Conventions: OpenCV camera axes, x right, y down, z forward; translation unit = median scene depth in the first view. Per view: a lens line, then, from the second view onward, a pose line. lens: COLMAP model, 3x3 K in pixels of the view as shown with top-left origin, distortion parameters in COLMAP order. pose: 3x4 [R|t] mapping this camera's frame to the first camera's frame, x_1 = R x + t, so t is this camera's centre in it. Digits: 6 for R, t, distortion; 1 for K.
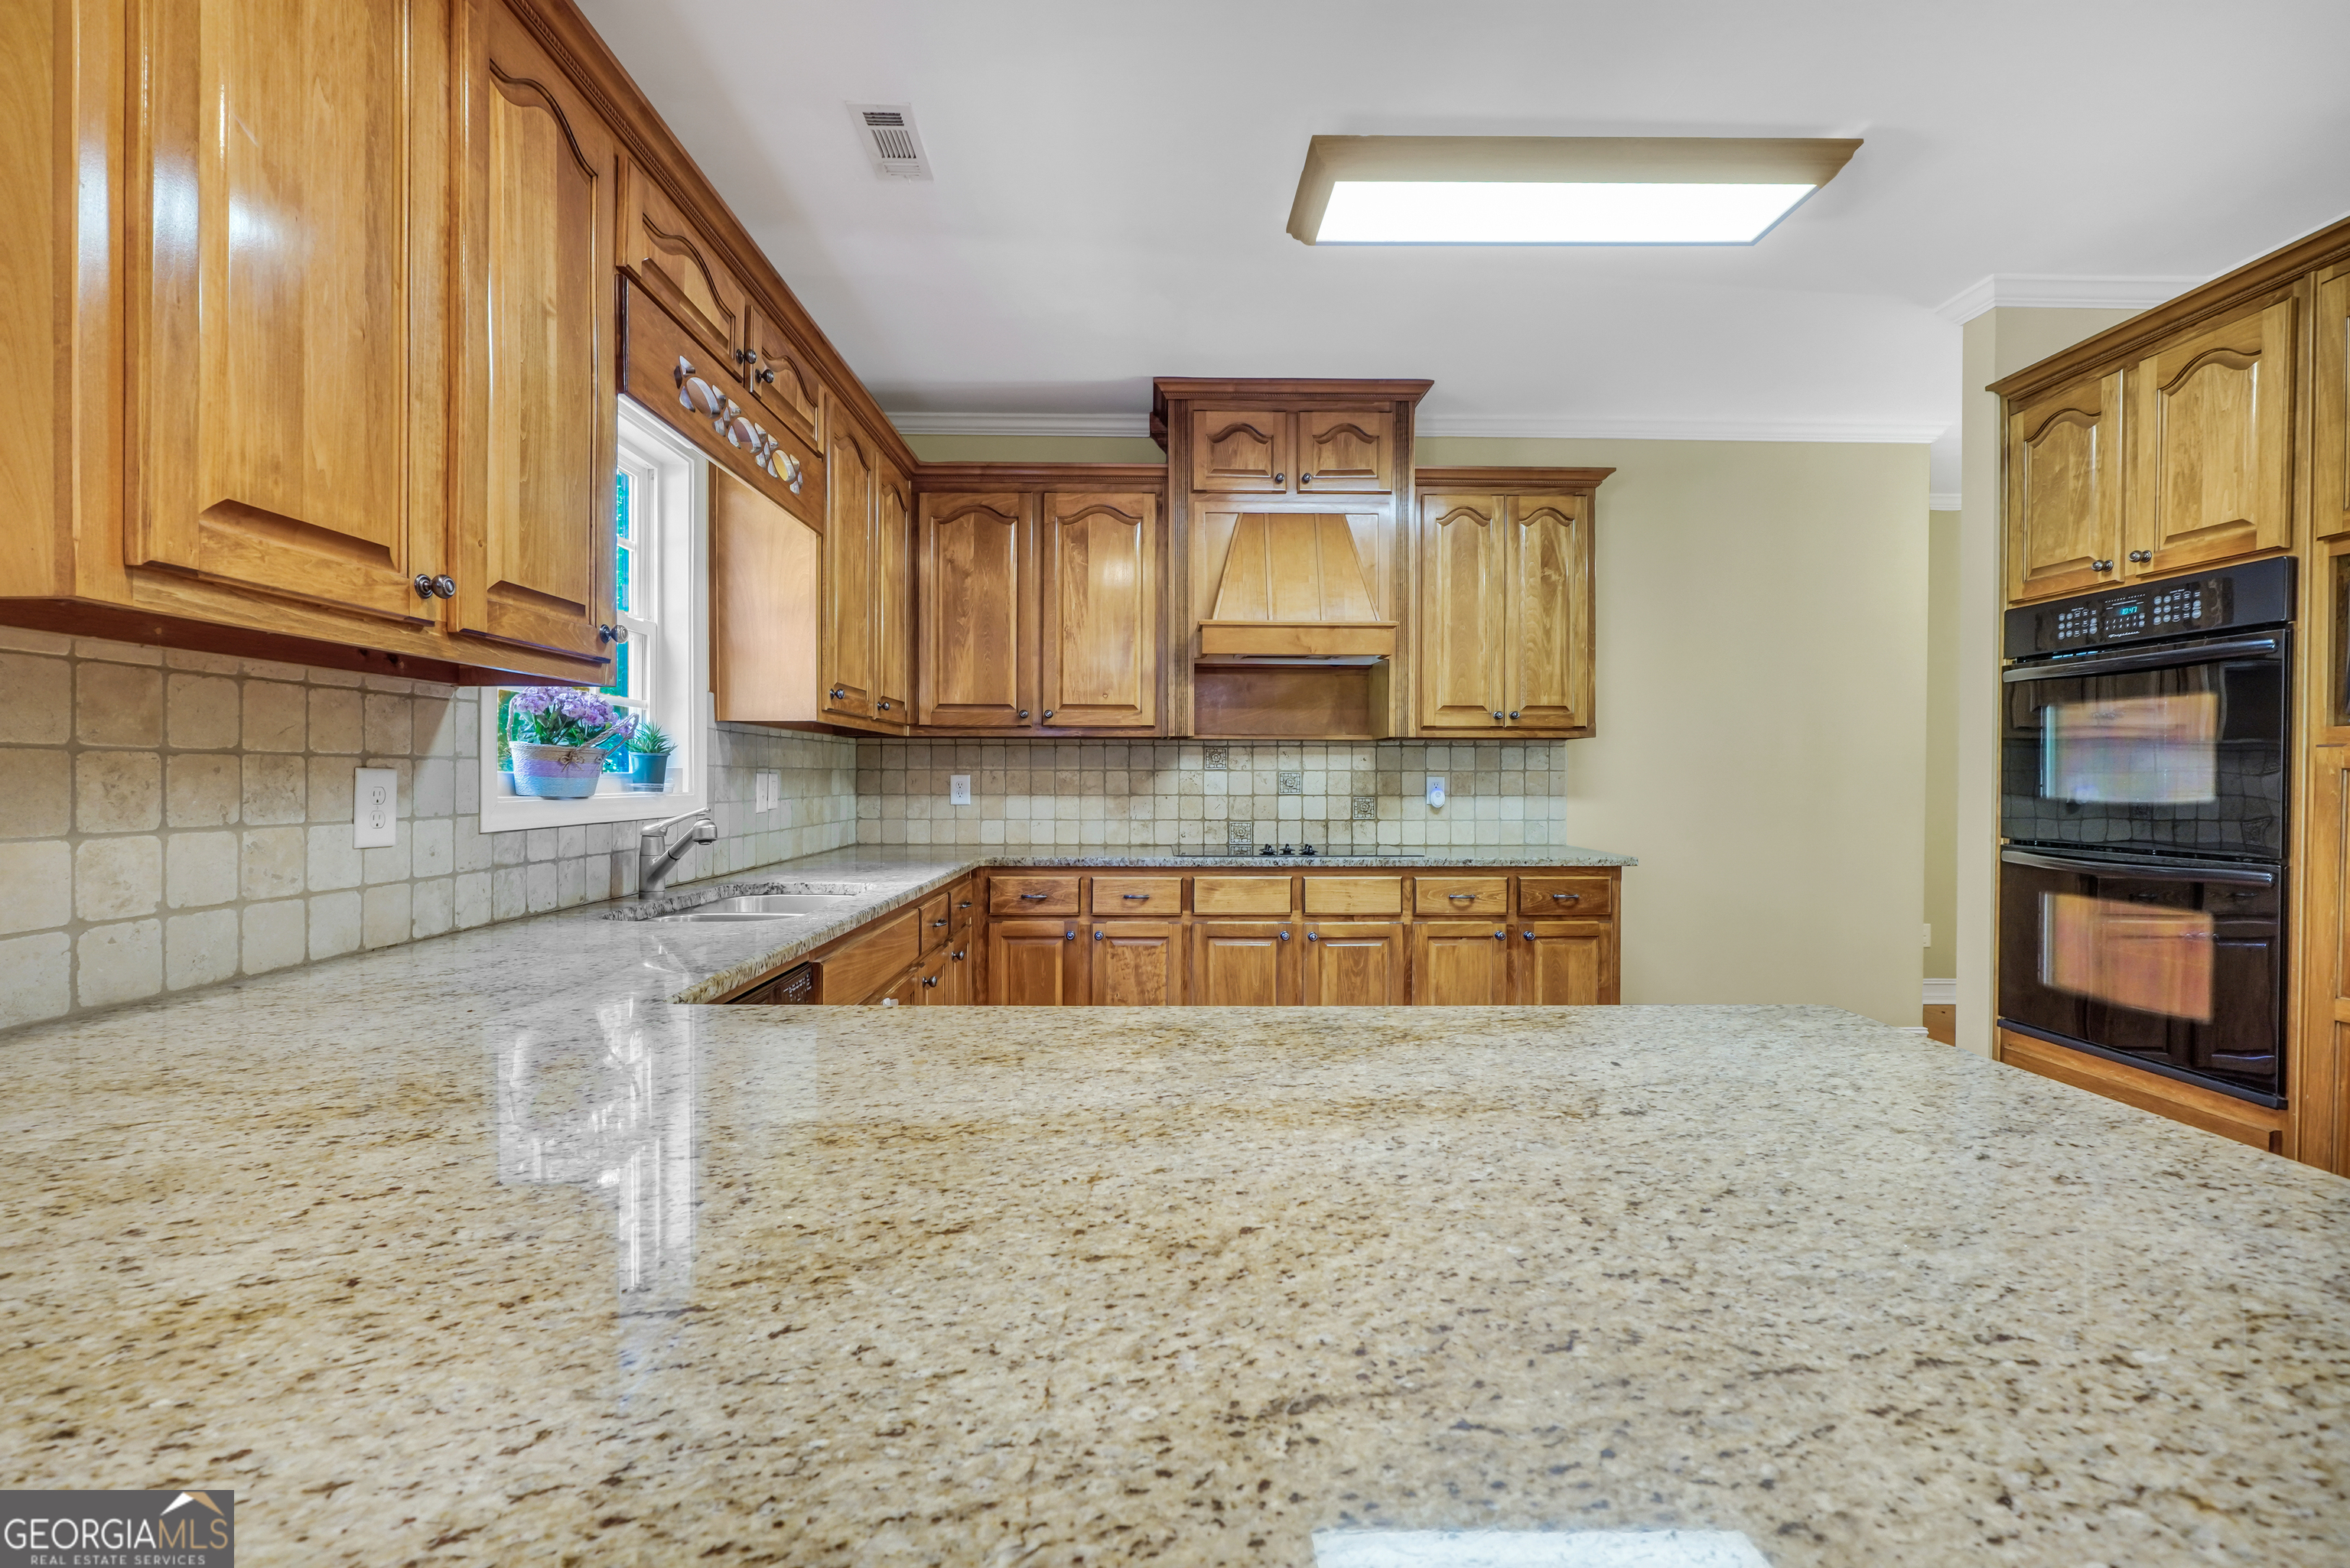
lens RADIAL K [[995.5, 0, 1170.1], [0, 995.5, 784.6], [0, 0, 1]] dist [-0.001822, 0.002607]
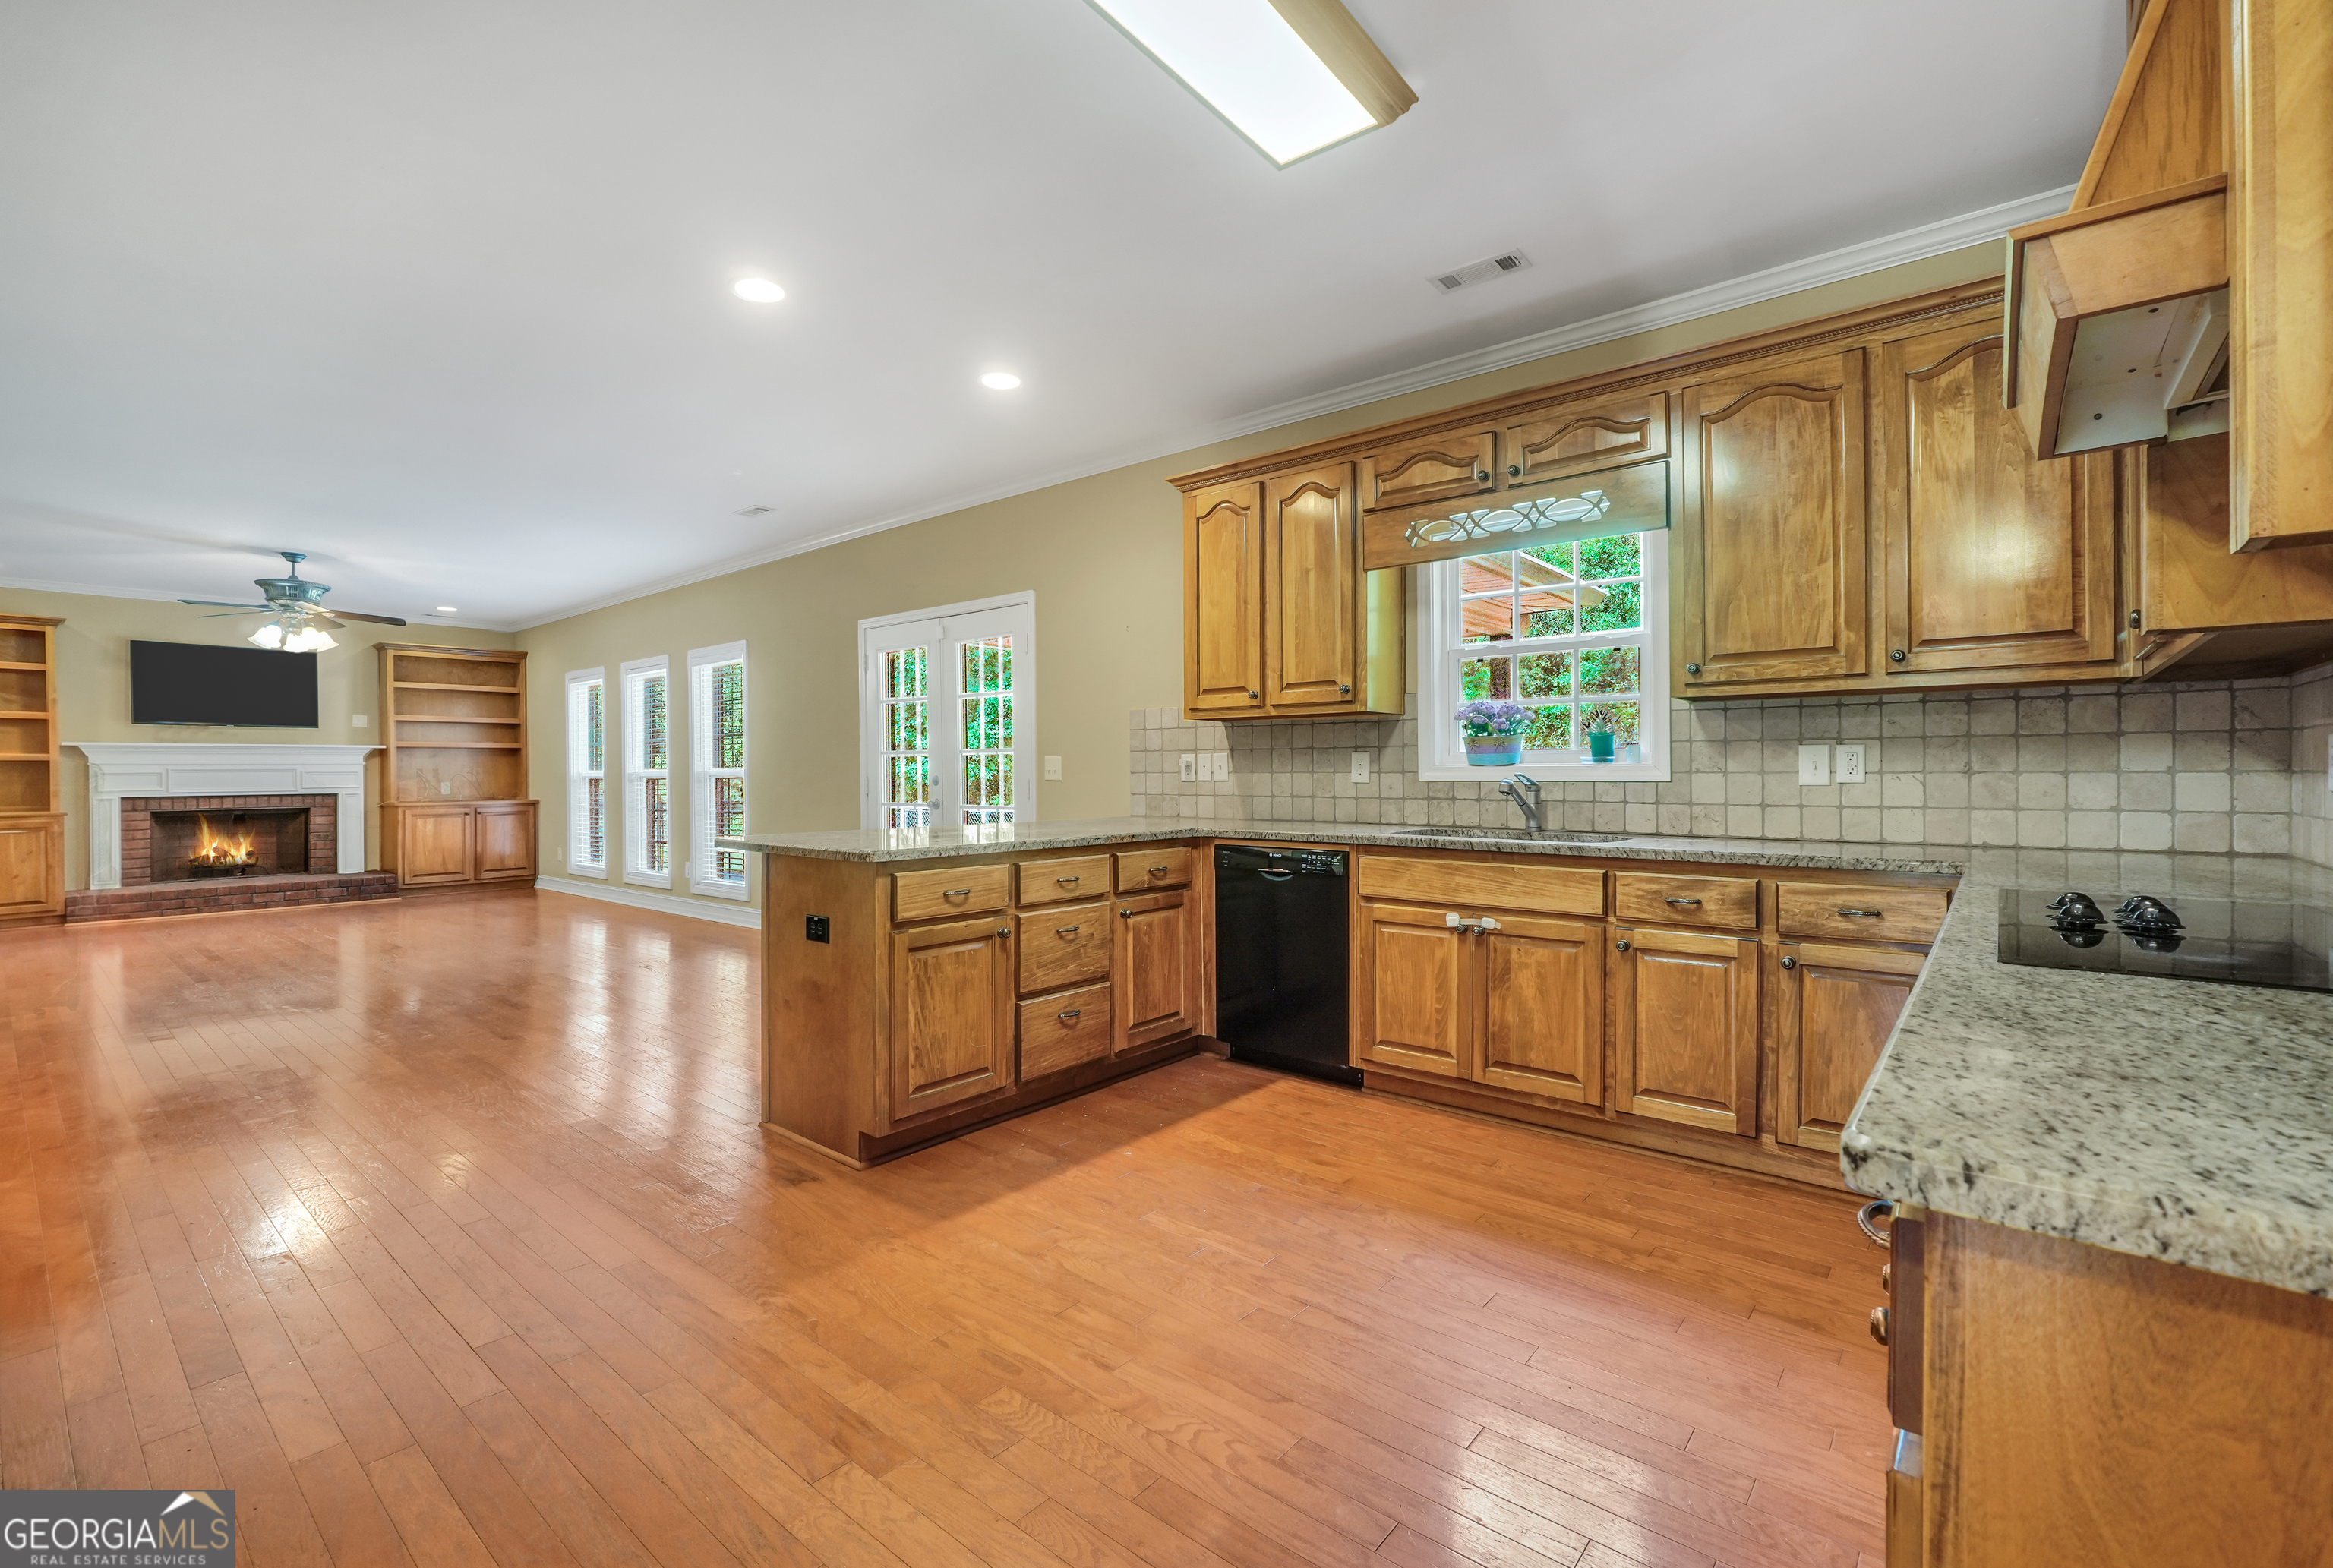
lens RADIAL K [[1025.4, 0, 1169.0], [0, 1025.4, 773.5], [0, 0, 1]] dist [-0.000376, 0.000486]
pose [[-0.647498, -0.001293, -0.762066, 0.674443], [-0.005621, 0.999979, 0.003080, 0.014927], [0.762046, 0.006278, -0.647492, 1.027240]]
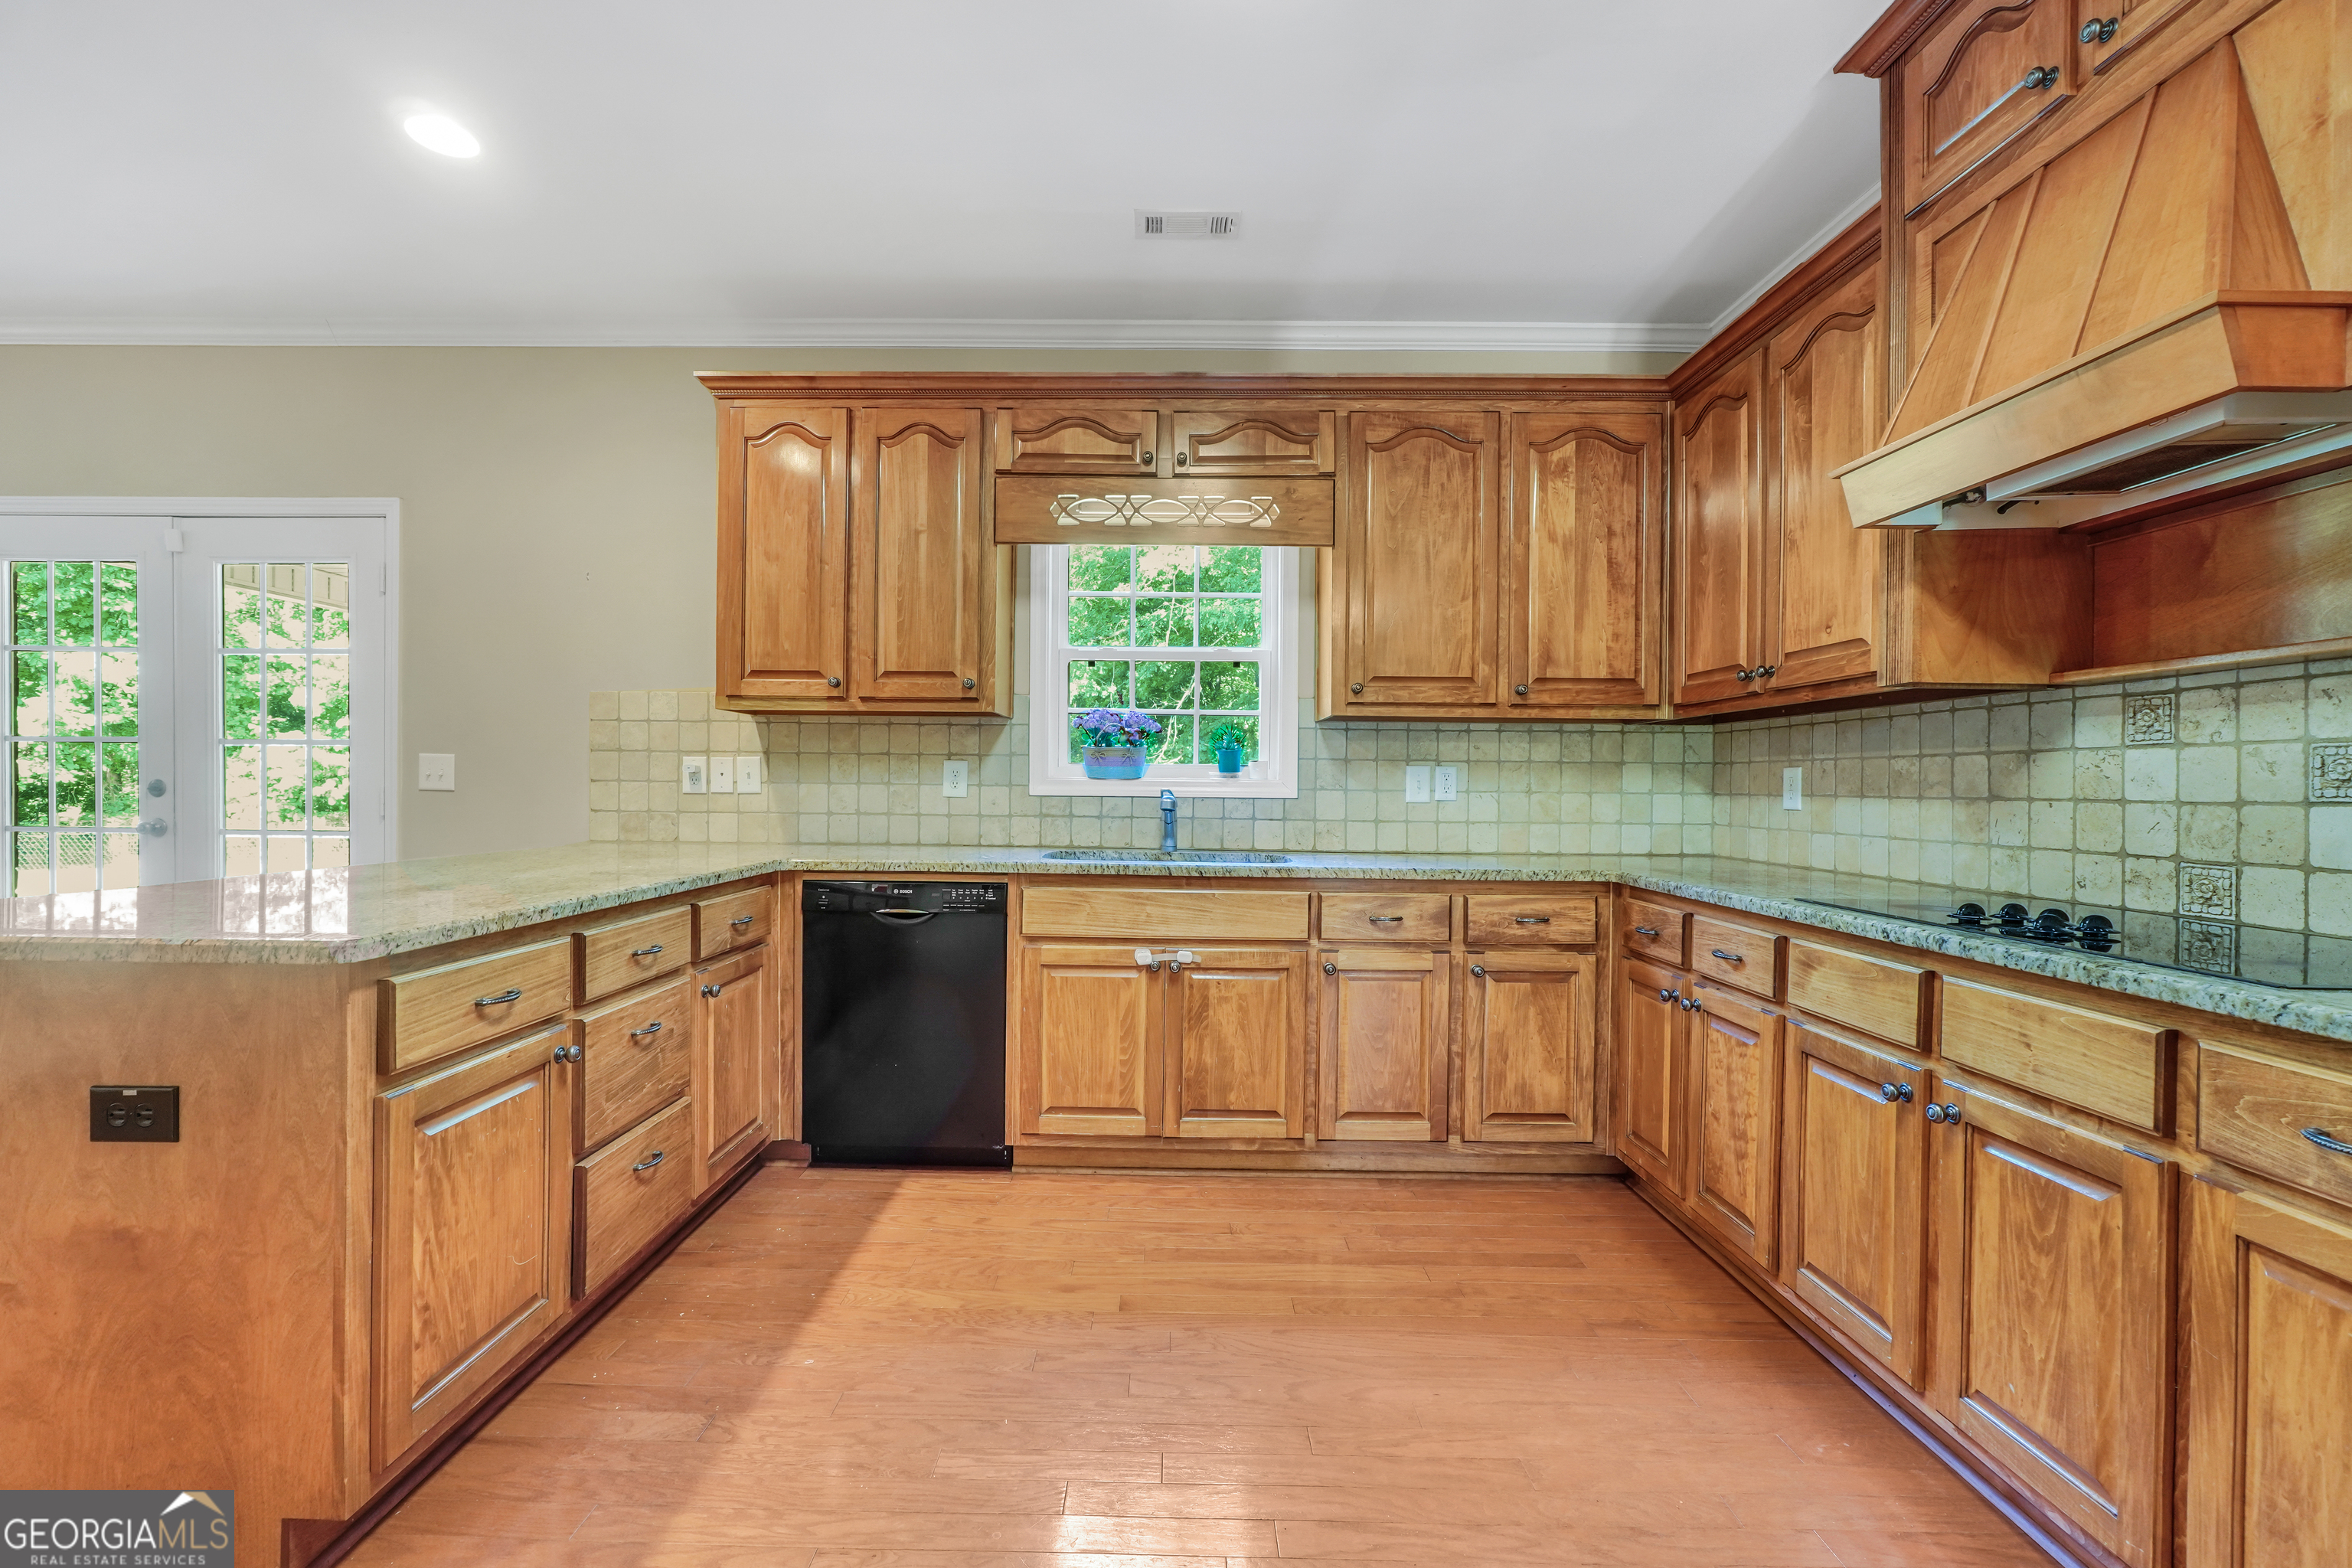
lens RADIAL K [[996.4, 0, 1162.0], [0, 996.4, 787.4], [0, 0, 1]] dist [-0.001822, 0.002607]
pose [[-0.022314, -0.000688, -0.999751, 0.590067], [-0.018750, 0.999824, -0.000270, 0.015098], [0.999575, 0.018740, -0.022323, 0.657829]]
